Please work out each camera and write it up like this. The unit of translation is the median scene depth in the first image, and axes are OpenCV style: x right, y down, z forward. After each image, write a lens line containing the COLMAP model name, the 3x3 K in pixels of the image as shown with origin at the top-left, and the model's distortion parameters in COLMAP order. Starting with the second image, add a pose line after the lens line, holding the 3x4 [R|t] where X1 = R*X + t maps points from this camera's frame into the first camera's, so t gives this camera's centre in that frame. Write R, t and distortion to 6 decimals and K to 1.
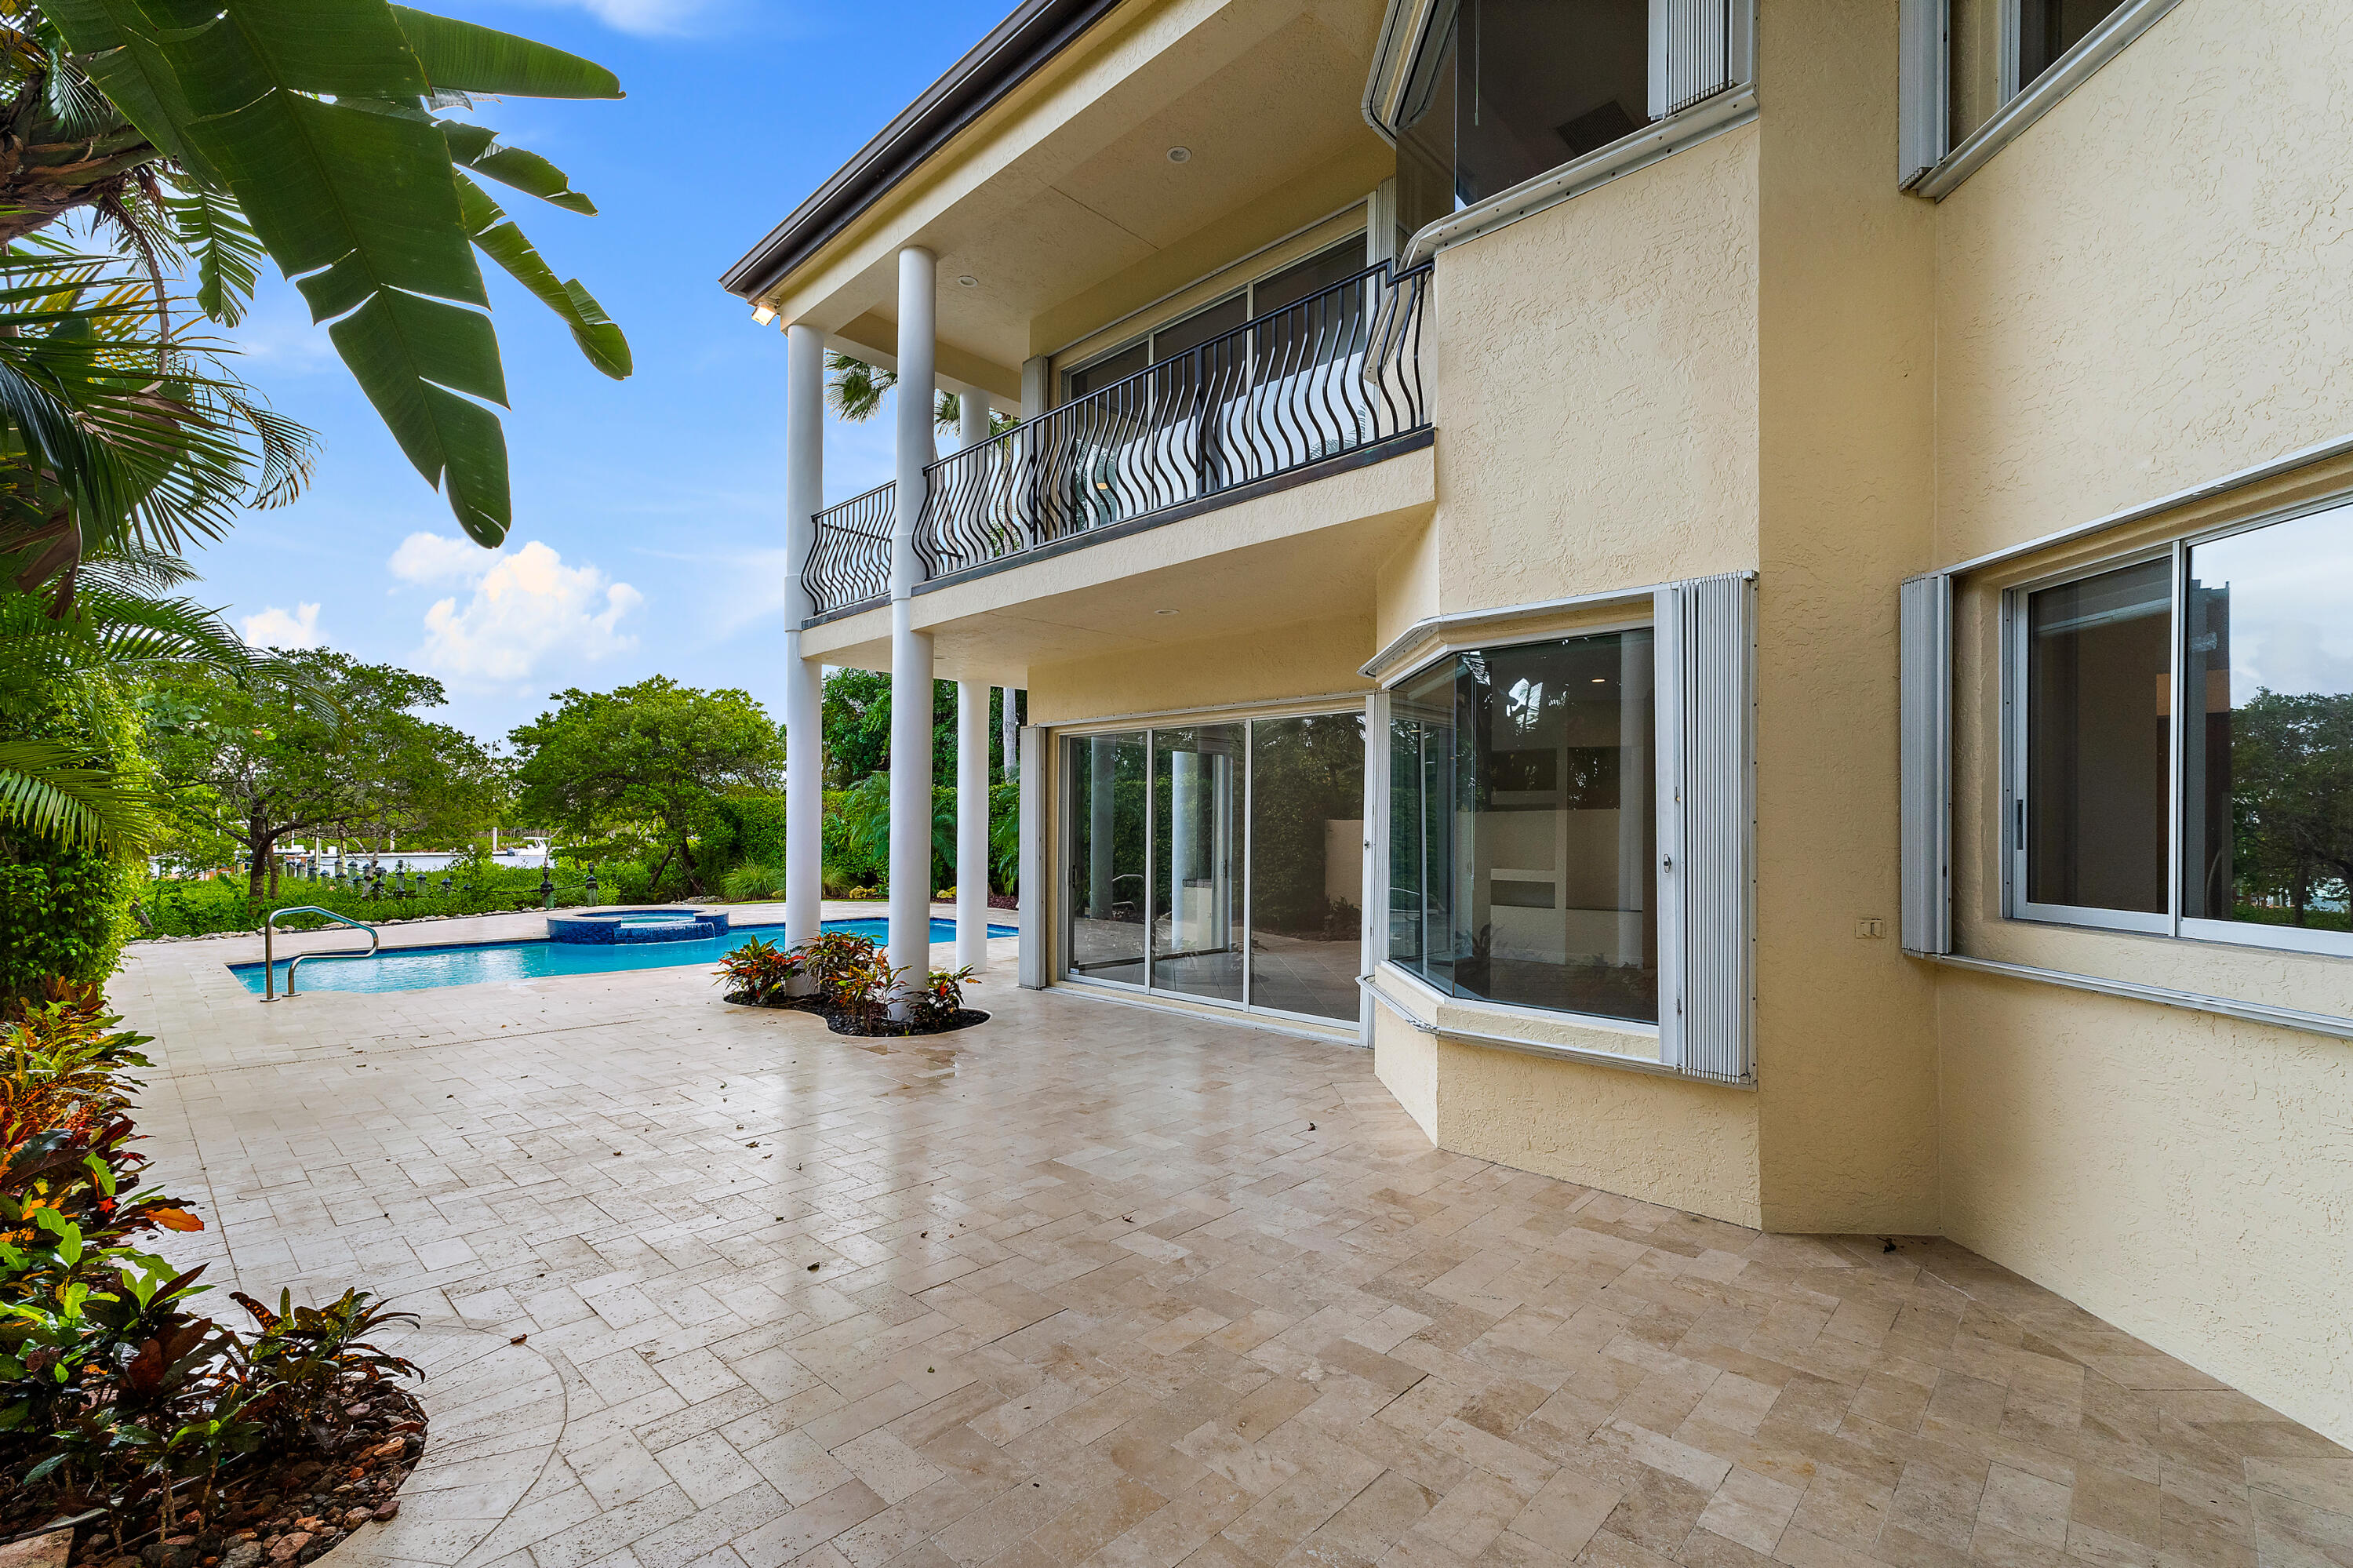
lens RADIAL K [[1009.6, 0, 1187.7], [0, 1009.6, 818.3], [0, 0, 1]] dist [-0.002833, -0.000064]
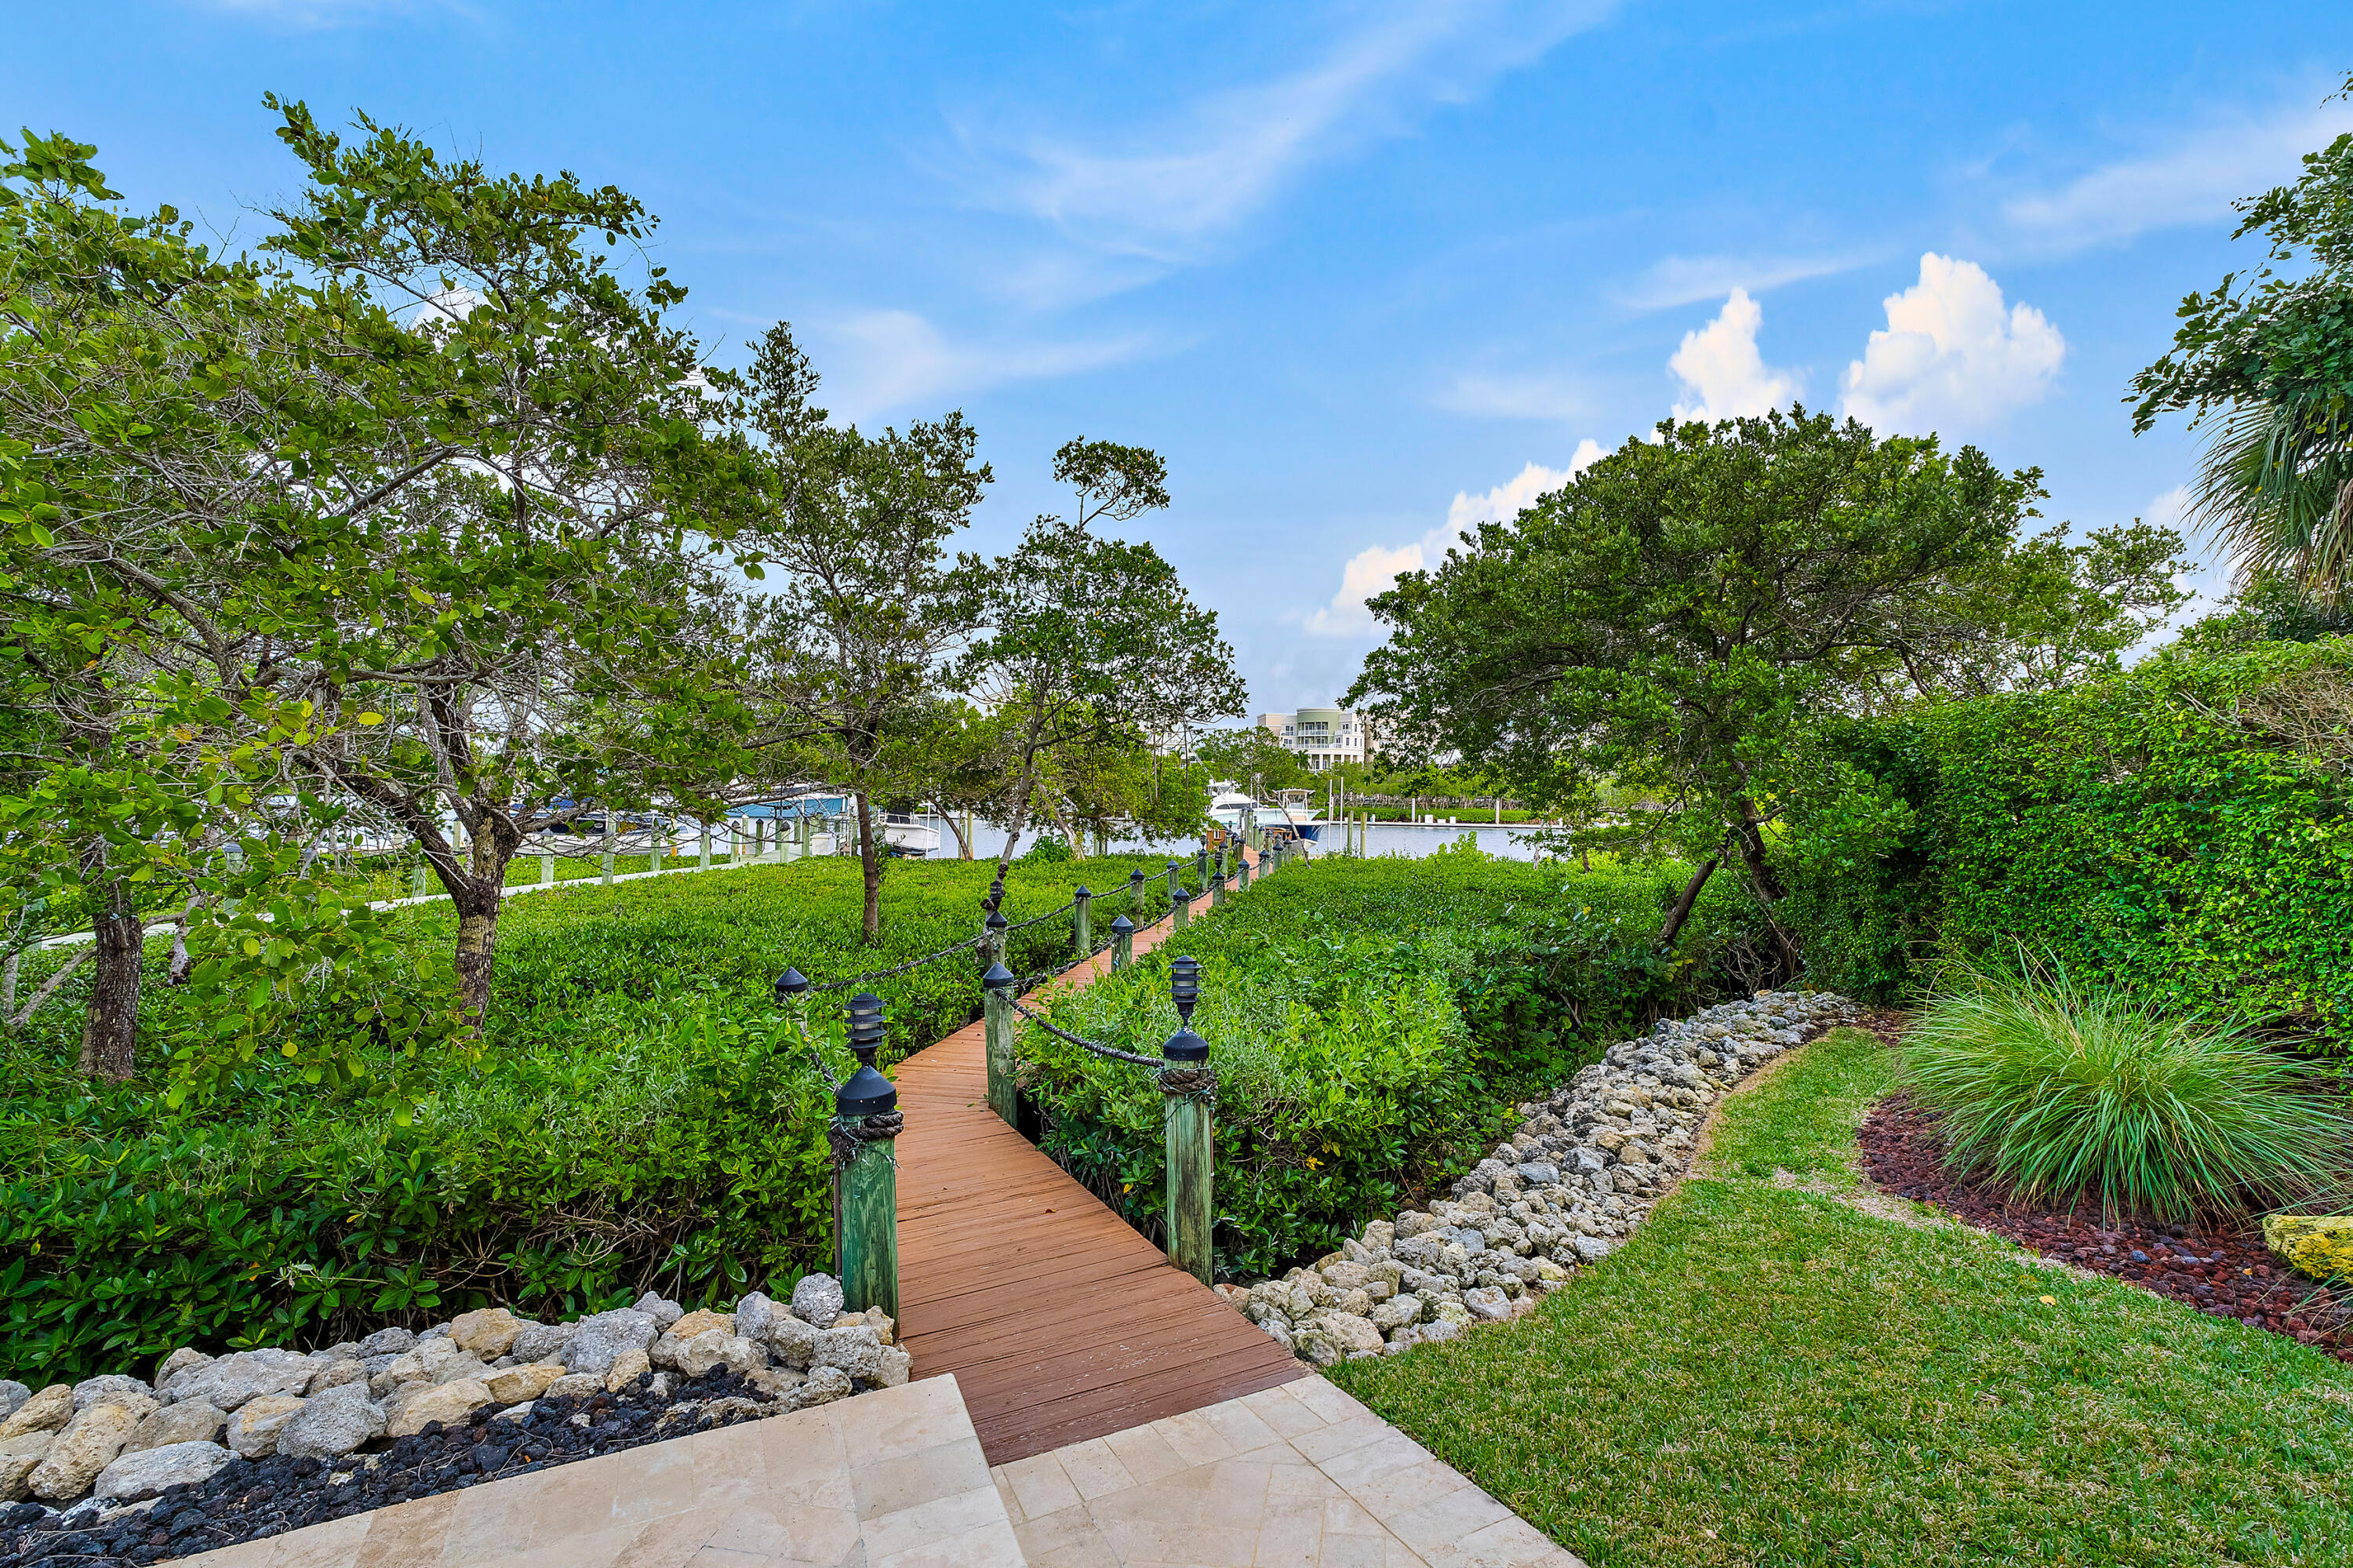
lens RADIAL K [[1025.9, 0, 1176.5], [0, 1025.9, 802.0], [0, 0, 1]] dist [0.003991, 0.000477]
pose [[0.541197, 0.008468, -0.840853, -0.310295], [-0.001500, 0.999957, 0.009105, 0.008442], [0.840894, -0.003666, 0.541187, 0.651234]]
